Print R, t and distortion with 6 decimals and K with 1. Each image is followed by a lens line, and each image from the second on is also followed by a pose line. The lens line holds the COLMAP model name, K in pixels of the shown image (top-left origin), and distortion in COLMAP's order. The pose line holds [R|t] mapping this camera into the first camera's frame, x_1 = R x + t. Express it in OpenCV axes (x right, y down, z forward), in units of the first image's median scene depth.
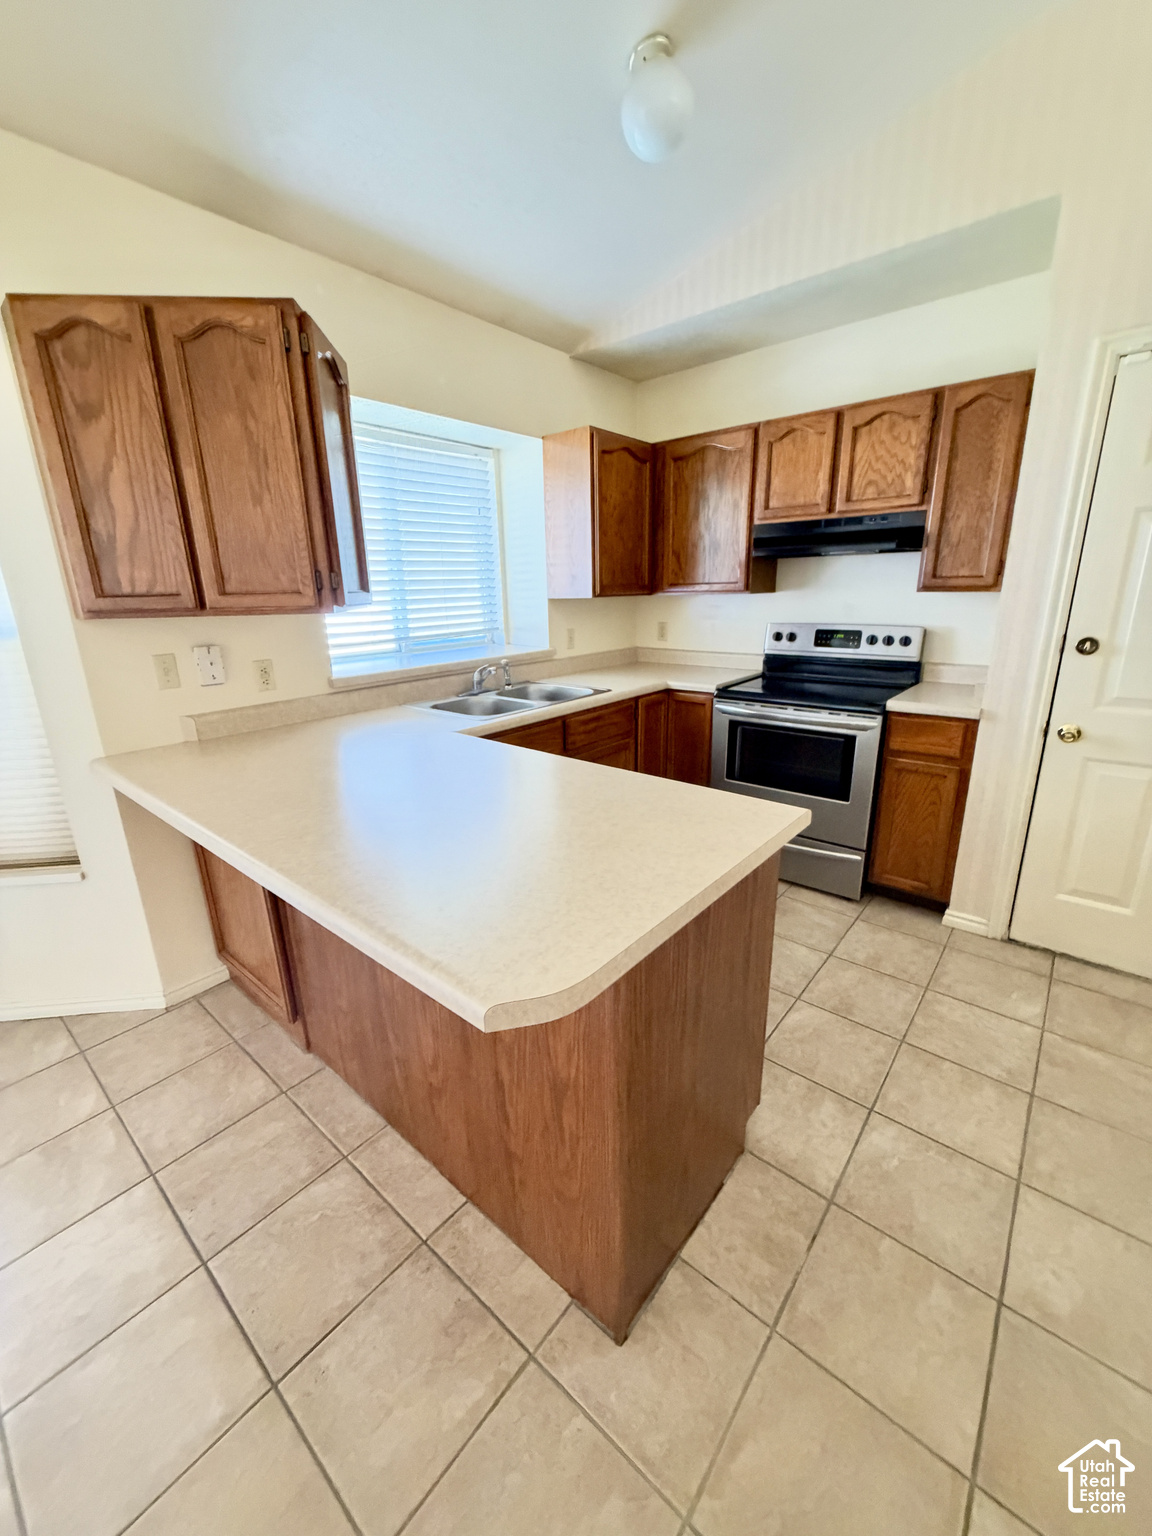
lens RADIAL K [[611.0, 0, 579.0], [0, 611.0, 766.3], [0, 0, 1]] dist [-0.002248, -0.000245]
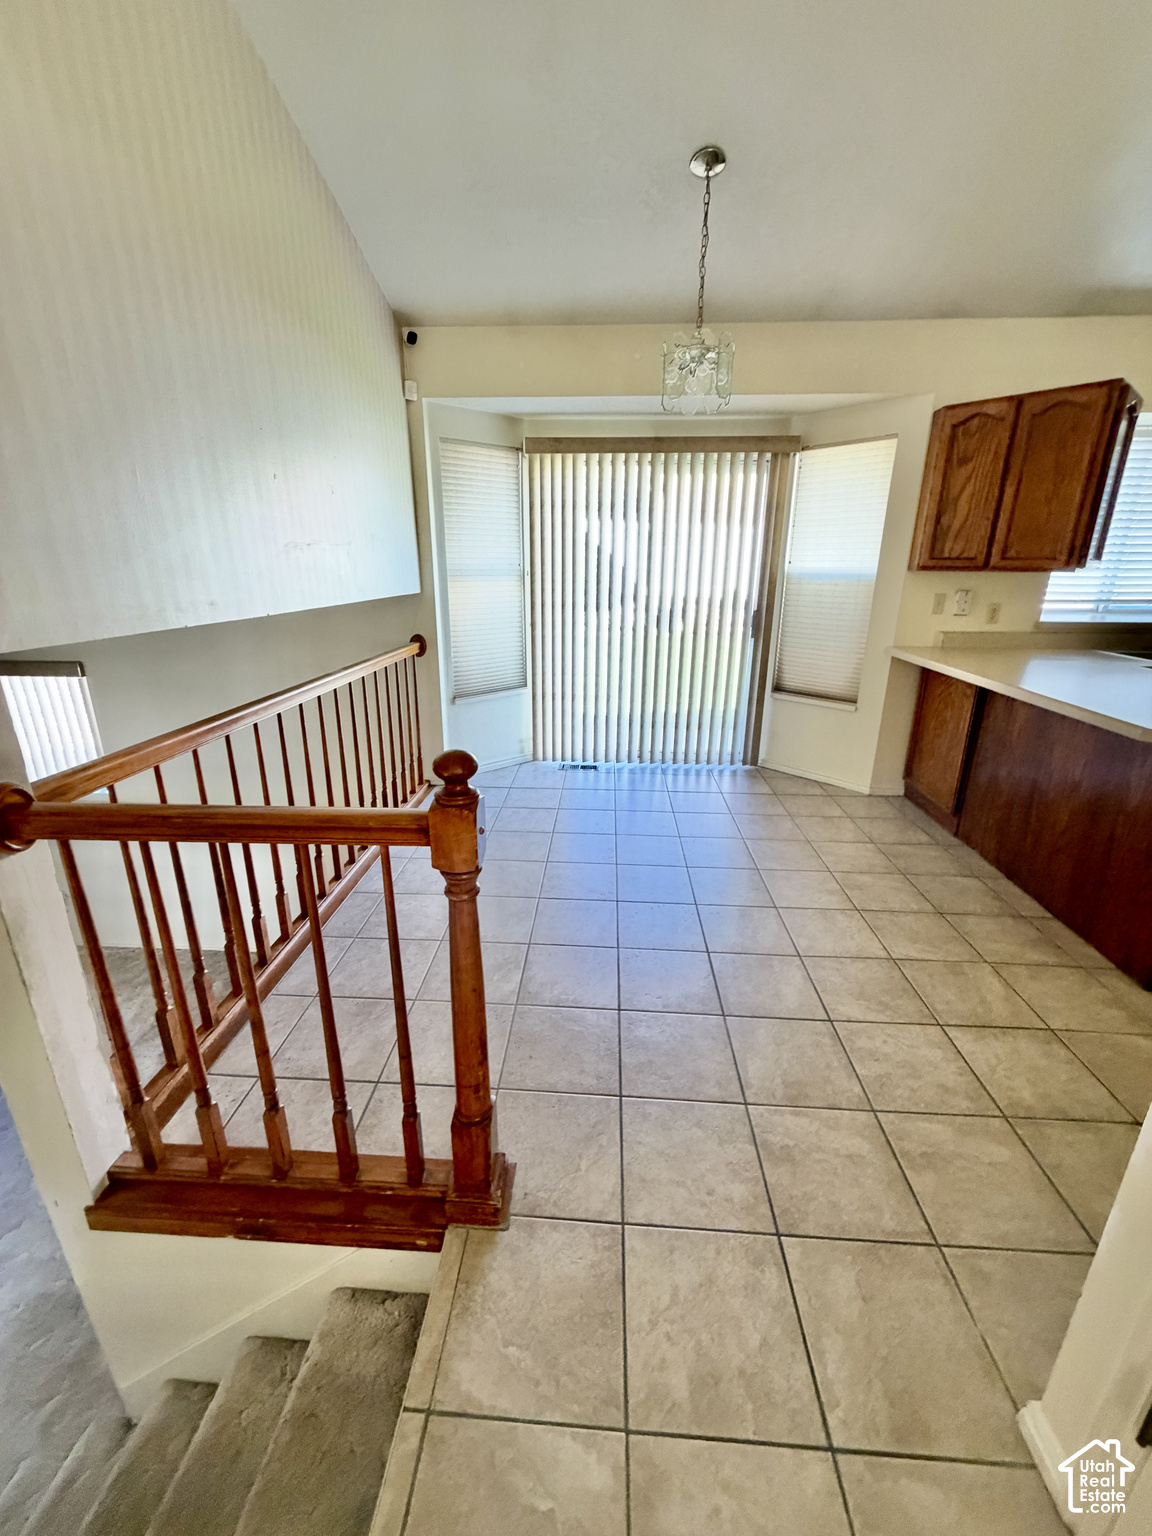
lens RADIAL K [[611.0, 0, 570.4], [0, 611.0, 766.9], [0, 0, 1]] dist [-0.002248, -0.000245]
pose [[0.597782, 0.272731, -0.753840, 0.152934], [-0.244415, 0.957584, 0.152626, 0.325165], [0.763490, 0.093013, 0.639086, -1.007368]]
